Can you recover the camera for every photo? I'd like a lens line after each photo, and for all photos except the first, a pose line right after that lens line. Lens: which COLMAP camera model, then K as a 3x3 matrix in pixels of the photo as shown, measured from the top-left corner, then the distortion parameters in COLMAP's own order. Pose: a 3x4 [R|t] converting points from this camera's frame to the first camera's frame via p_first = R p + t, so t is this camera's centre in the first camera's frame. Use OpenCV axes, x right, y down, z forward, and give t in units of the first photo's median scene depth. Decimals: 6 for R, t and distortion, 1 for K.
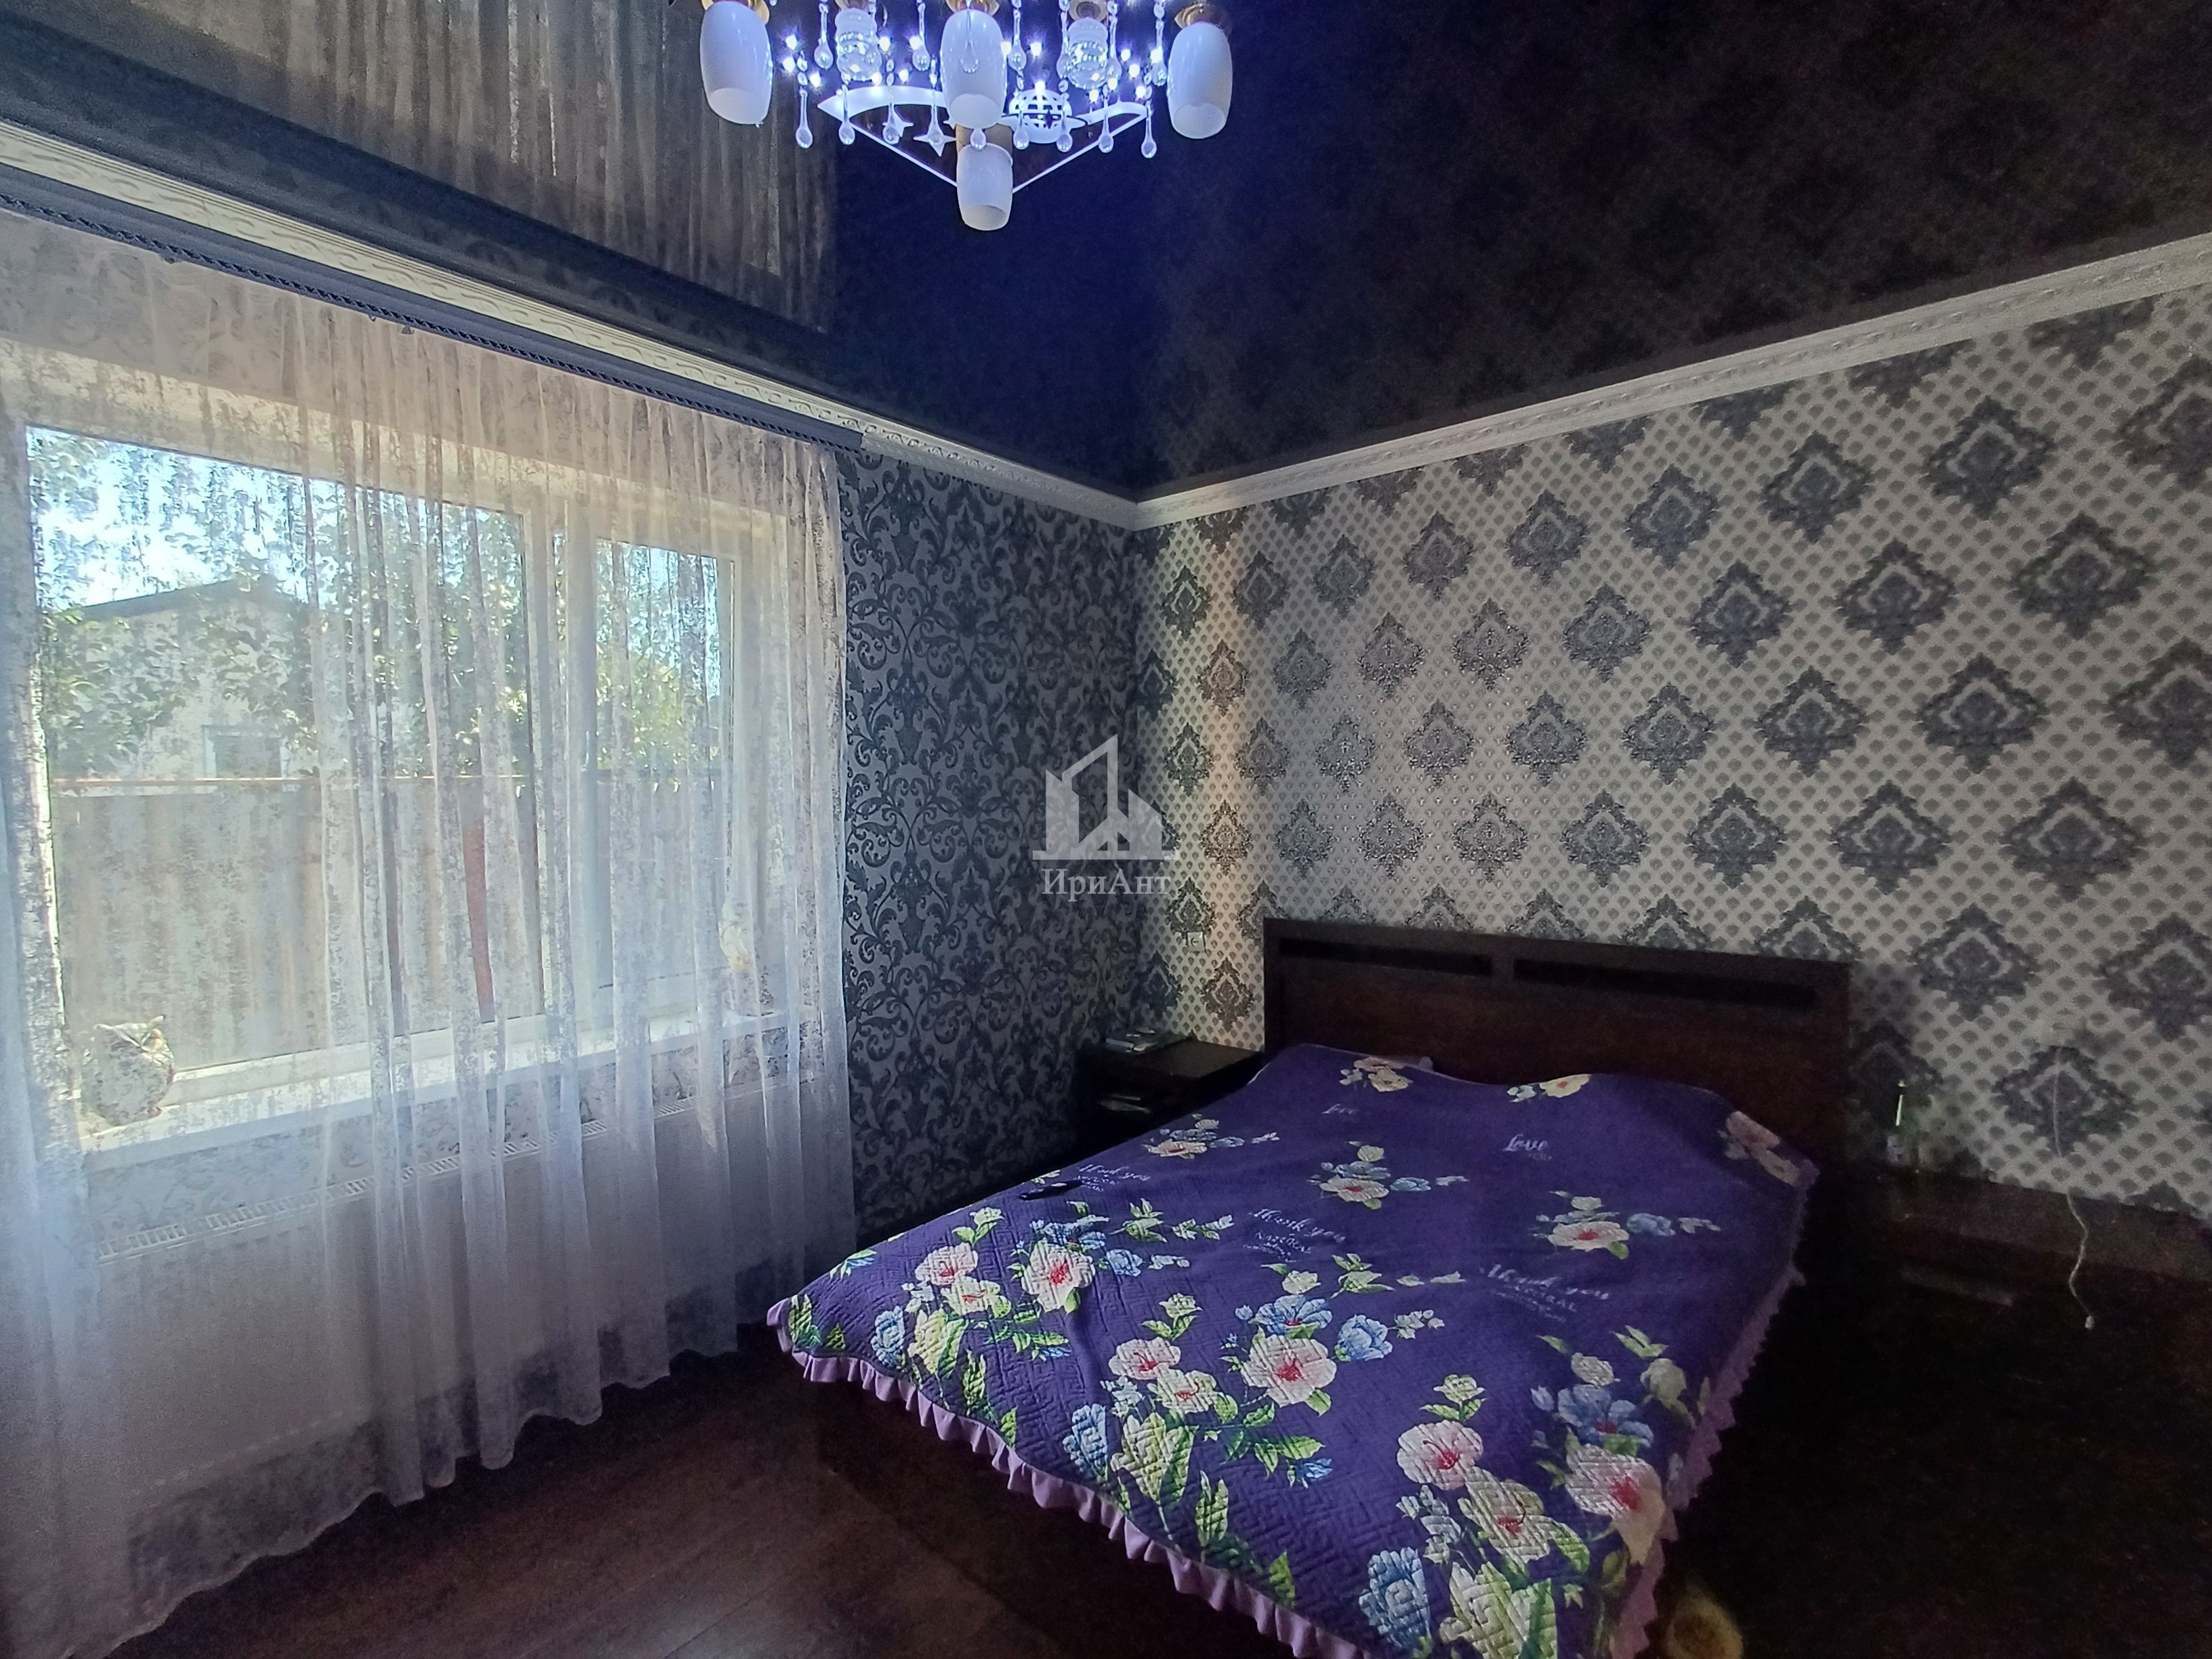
lens RADIAL K [[1021.7, 0, 1122.3], [0, 1021.7, 831.1], [0, 0, 1]] dist [0.024849, -0.005548]
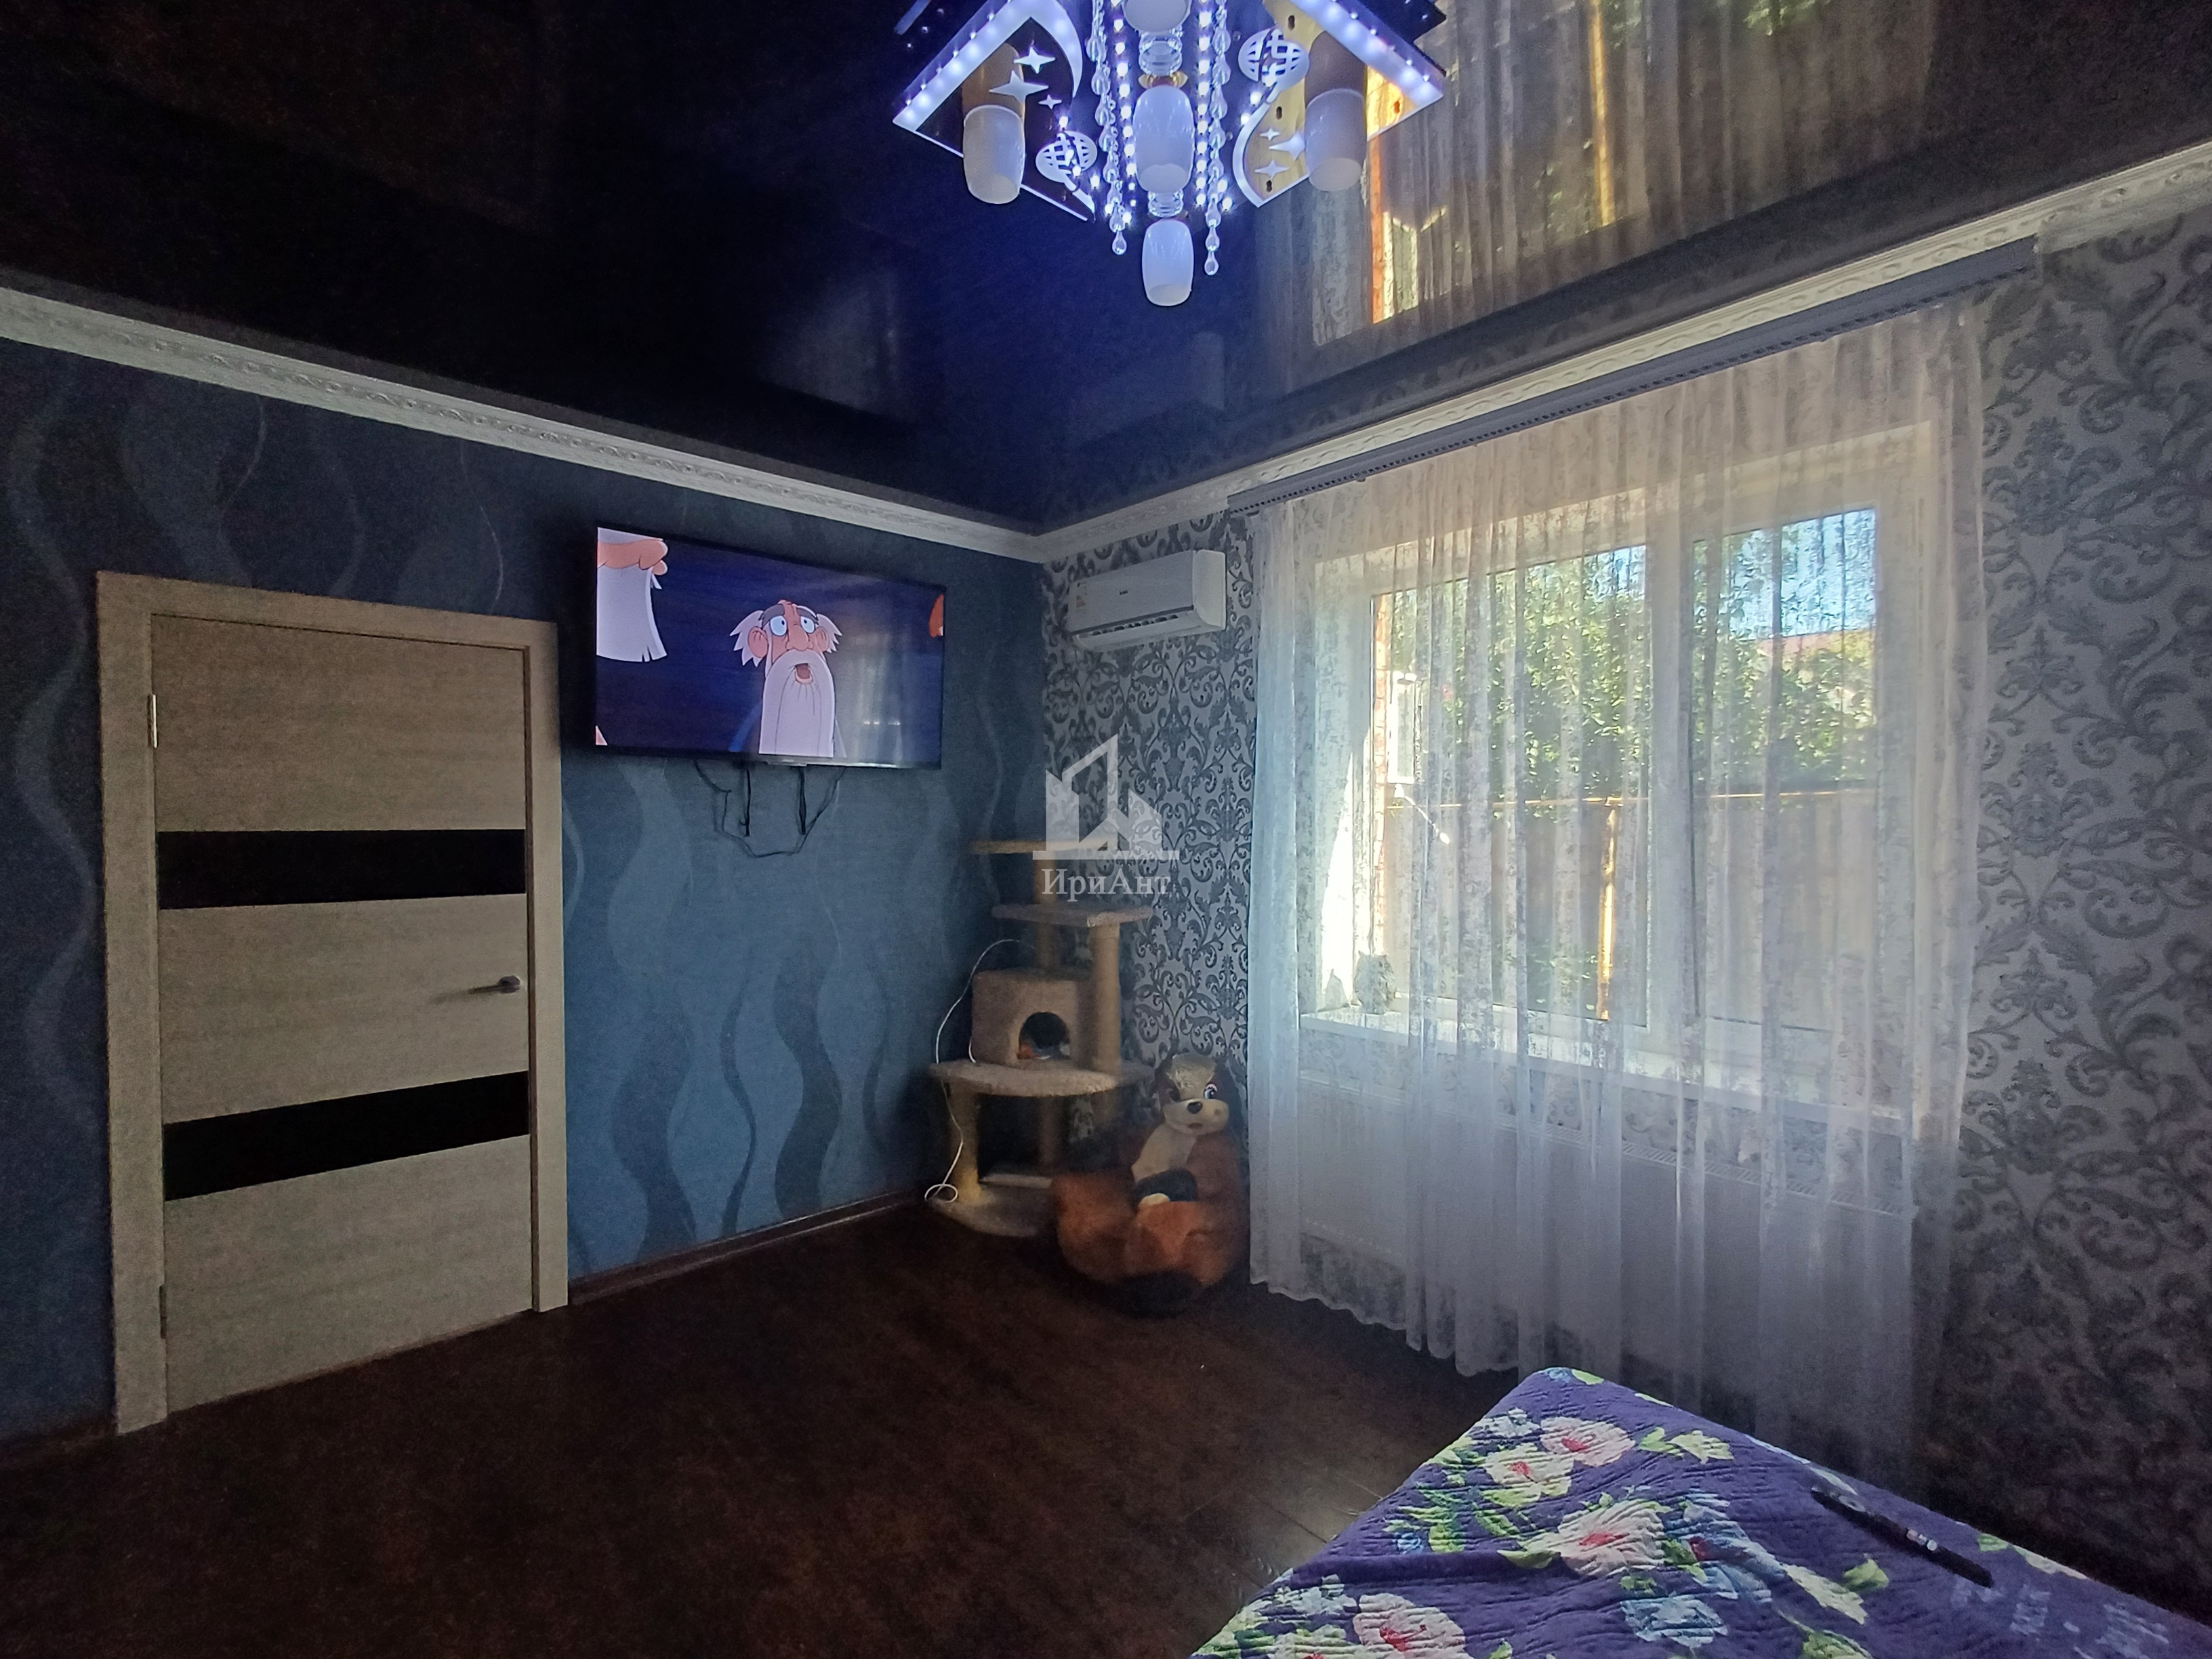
lens RADIAL K [[1021.7, 0, 1122.5], [0, 1021.7, 824.4], [0, 0, 1]] dist [0.024849, -0.005548]
pose [[-0.134436, 0.018102, -0.990757, 0.733732], [-0.032414, 0.999218, 0.022655, -0.041972], [0.990392, 0.035160, -0.133744, 0.886651]]
